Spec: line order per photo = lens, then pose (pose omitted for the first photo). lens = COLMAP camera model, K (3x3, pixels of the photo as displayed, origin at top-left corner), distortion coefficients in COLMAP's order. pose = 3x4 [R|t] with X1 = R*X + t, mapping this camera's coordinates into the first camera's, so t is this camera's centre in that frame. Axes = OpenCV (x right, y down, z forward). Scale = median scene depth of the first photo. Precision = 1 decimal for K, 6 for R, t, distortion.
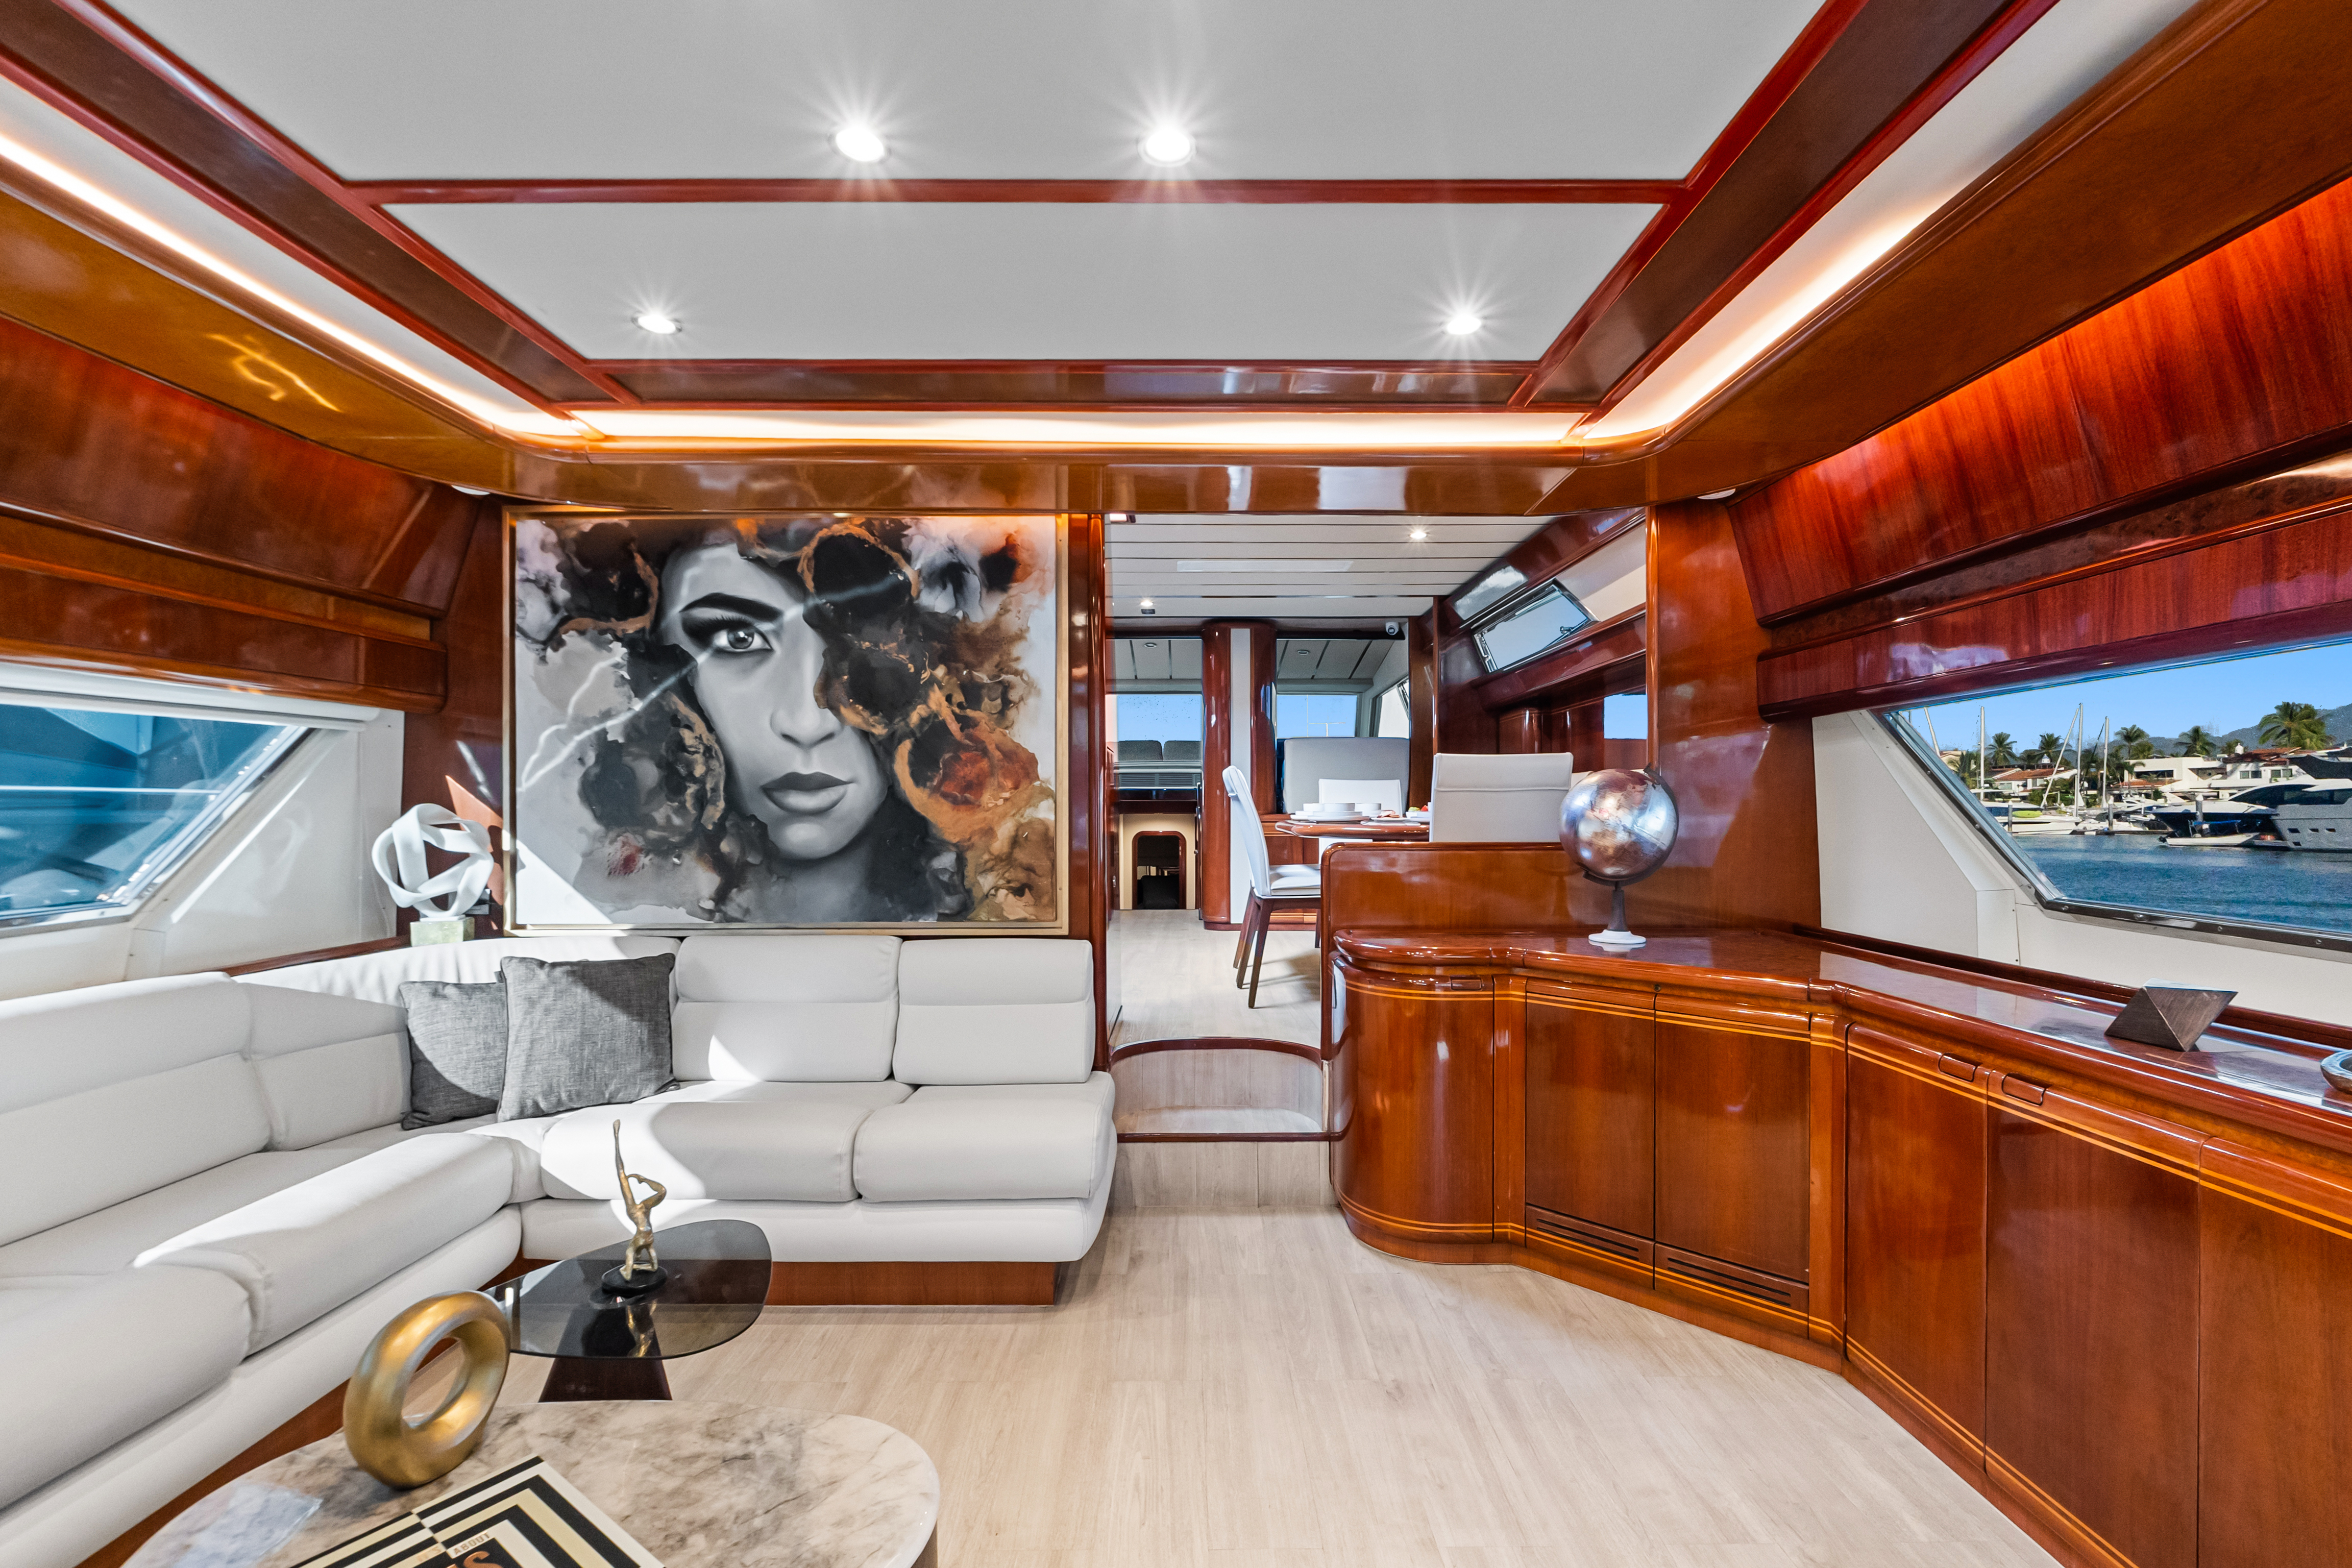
lens RADIAL K [[1015.9, 0, 1188.0], [0, 1015.9, 815.0], [0, 0, 1]] dist [-0.000498, -0.000040]
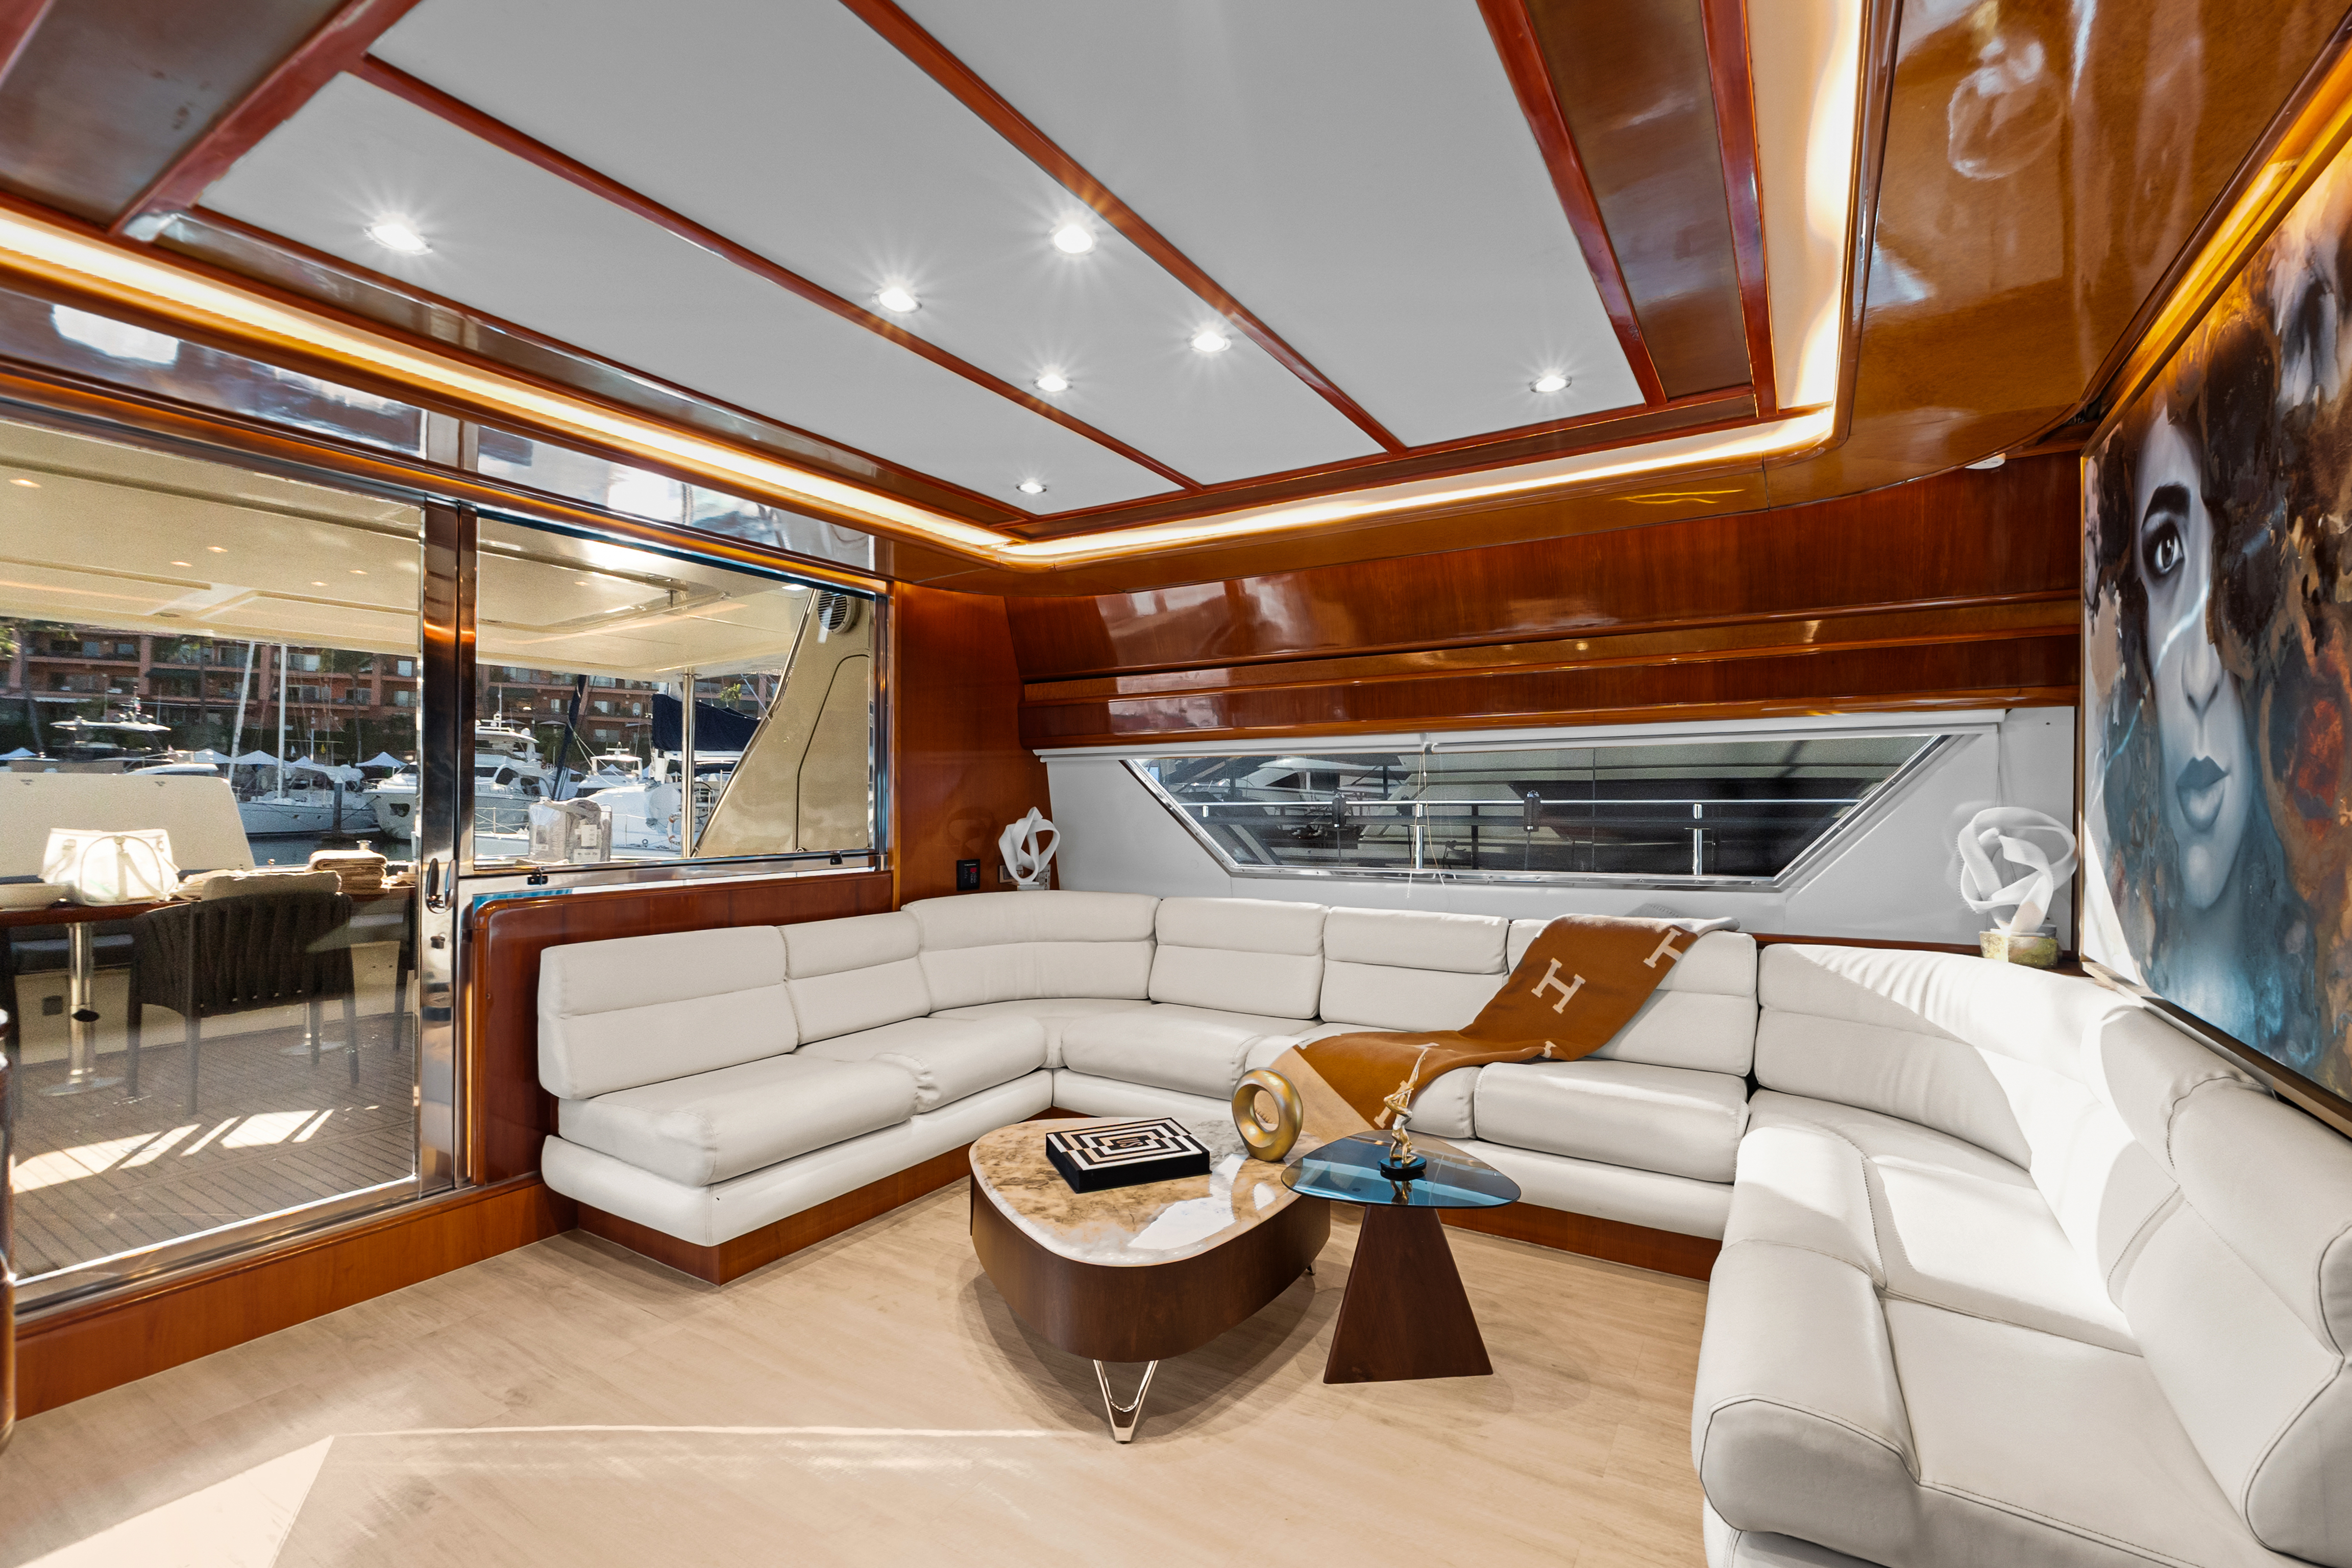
lens RADIAL K [[1012.1, 0, 1182.5], [0, 1012.1, 795.2], [0, 0, 1]] dist [0.000532, 0.000231]
pose [[-0.525745, -0.002513, -0.850638, 0.419593], [-0.006944, 0.999975, 0.001338, -0.017681], [0.850614, 0.006610, -0.525750, 0.810370]]
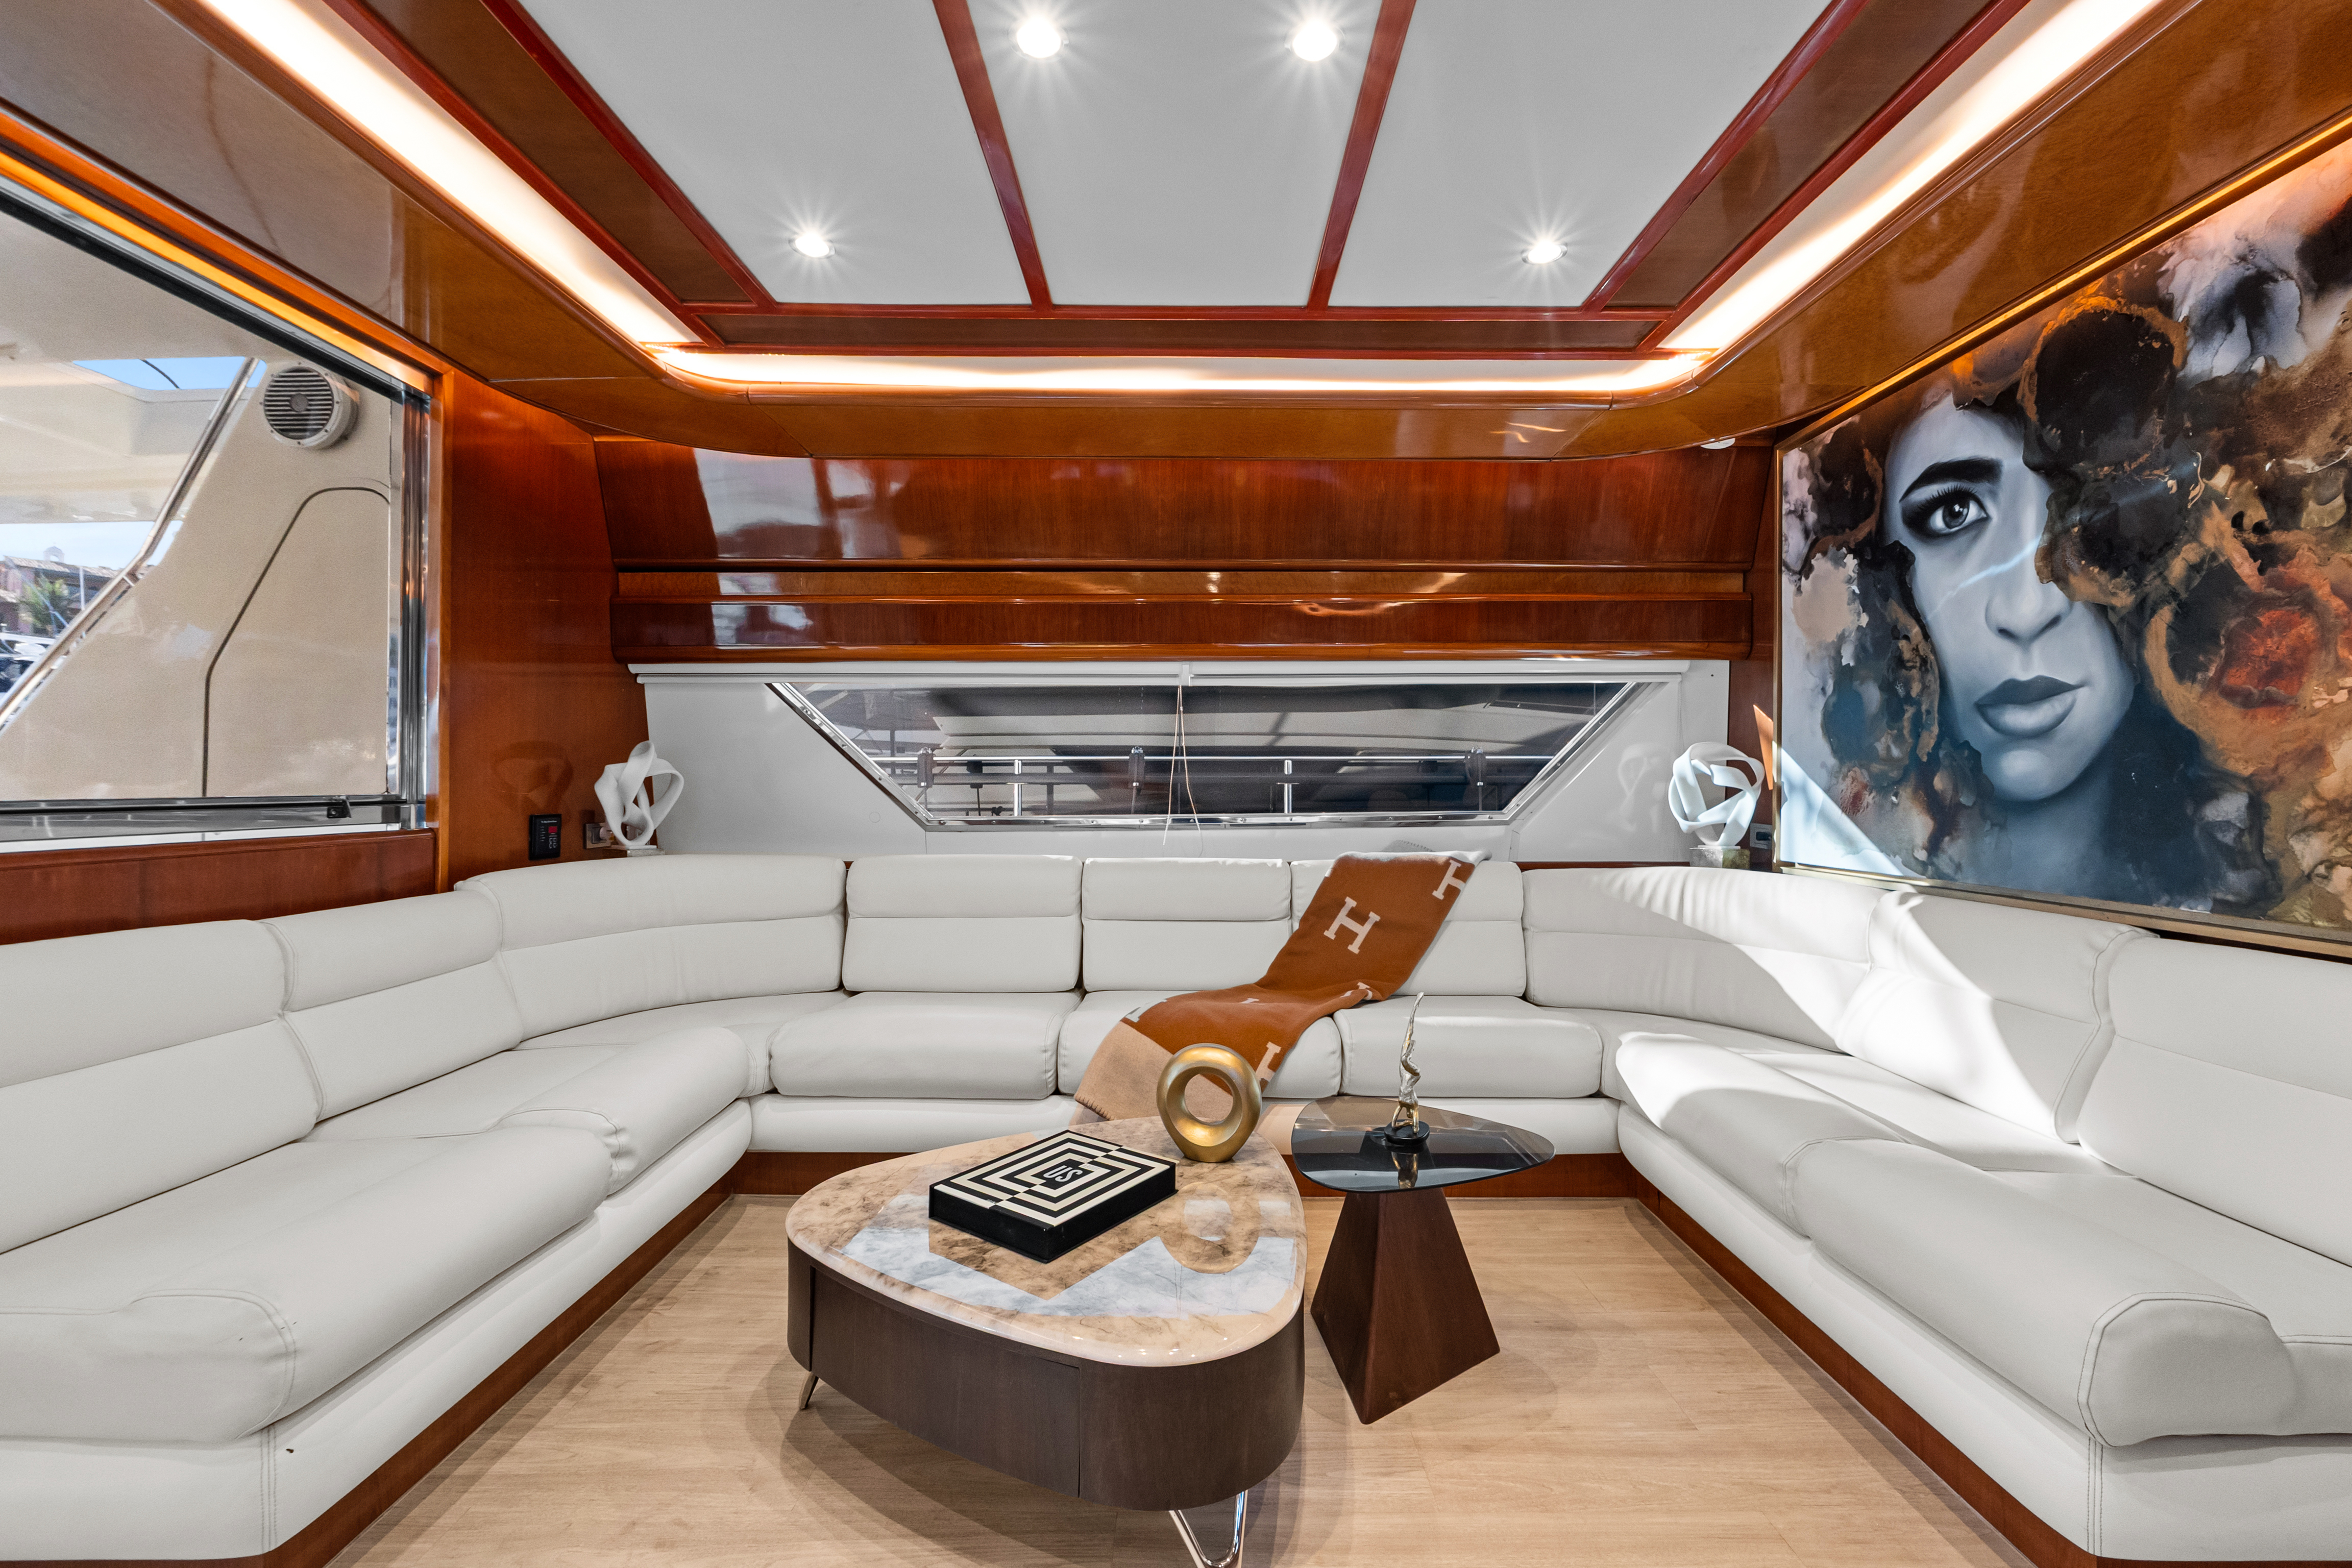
lens RADIAL K [[998.4, 0, 1180.3], [0, 998.4, 776.3], [0, 0, 1]] dist [-0.003862, -0.000135]
pose [[-0.006028, -0.005326, -0.999968, 0.319850], [-0.013282, 0.999898, -0.005245, 0.038023], [0.999894, 0.013250, -0.006098, 0.417334]]
